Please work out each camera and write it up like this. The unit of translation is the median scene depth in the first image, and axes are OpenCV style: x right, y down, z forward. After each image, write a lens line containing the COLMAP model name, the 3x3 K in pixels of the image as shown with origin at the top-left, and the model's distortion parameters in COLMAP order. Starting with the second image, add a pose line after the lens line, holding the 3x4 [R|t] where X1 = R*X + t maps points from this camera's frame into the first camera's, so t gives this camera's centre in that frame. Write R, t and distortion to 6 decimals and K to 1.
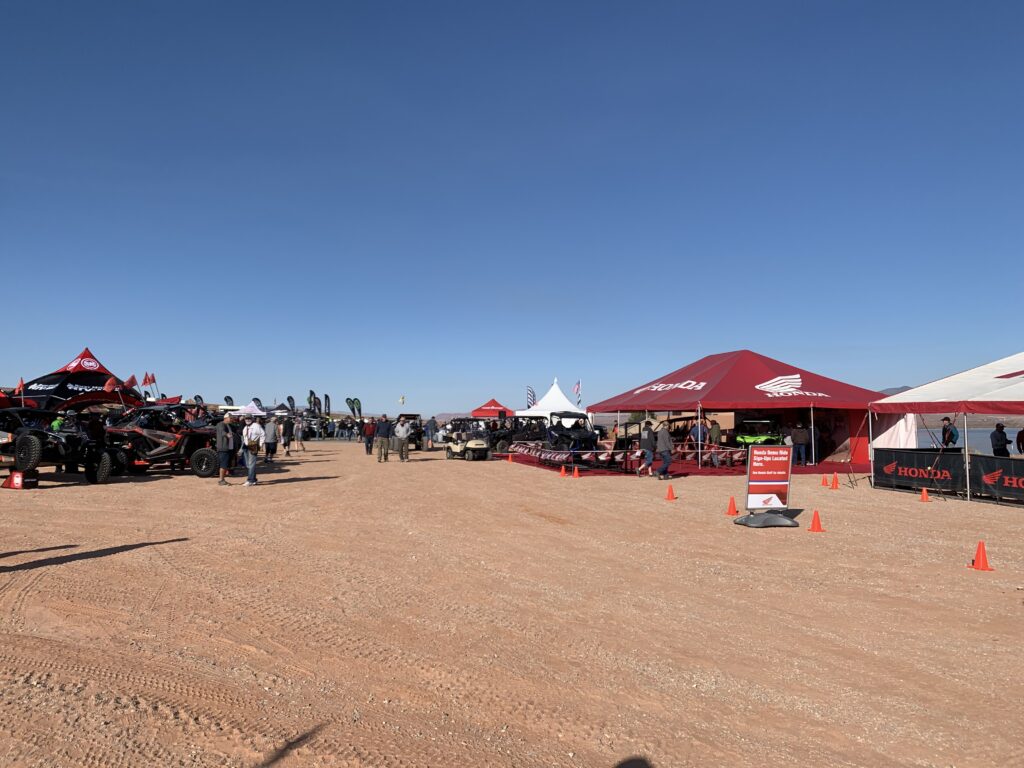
lens RADIAL K [[785.4, 0, 512.2], [0, 785.4, 382.6], [0, 0, 1]] dist [0.018398, -0.019088]
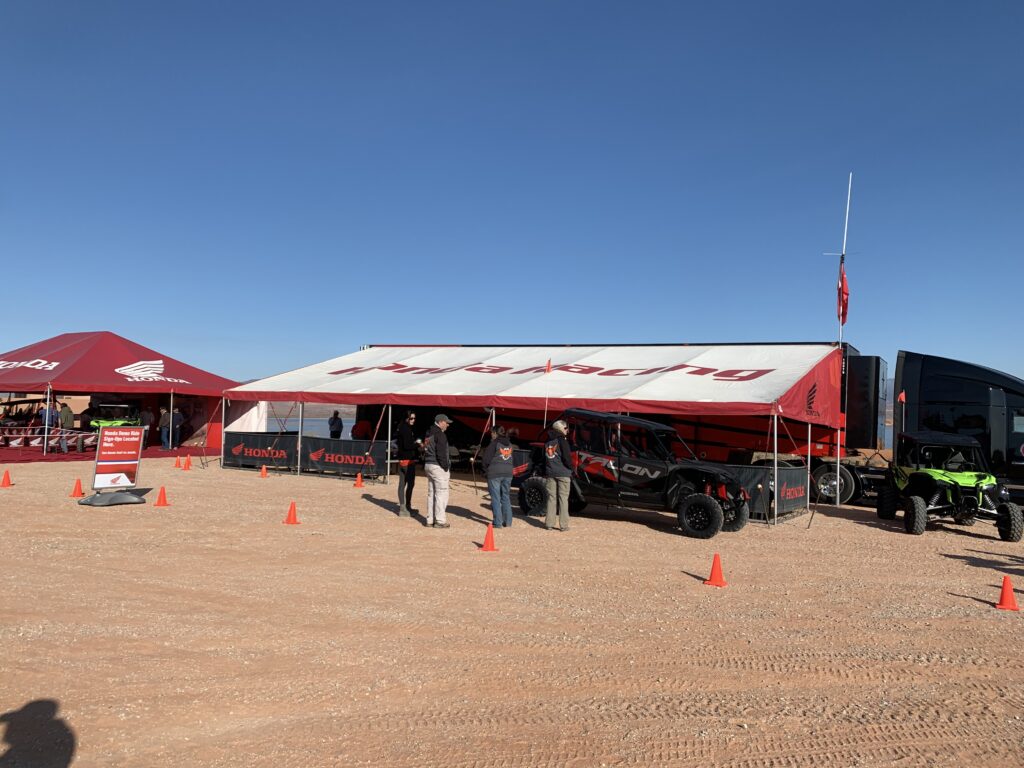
lens RADIAL K [[785.4, 0, 514.4], [0, 785.4, 362.5], [0, 0, 1]] dist [0.018398, -0.019088]
pose [[0.720264, 0.063290, 0.690807, -0.022074], [-0.055538, 0.997894, -0.033518, 0.001997], [-0.691474, -0.014224, 0.722262, -0.102650]]
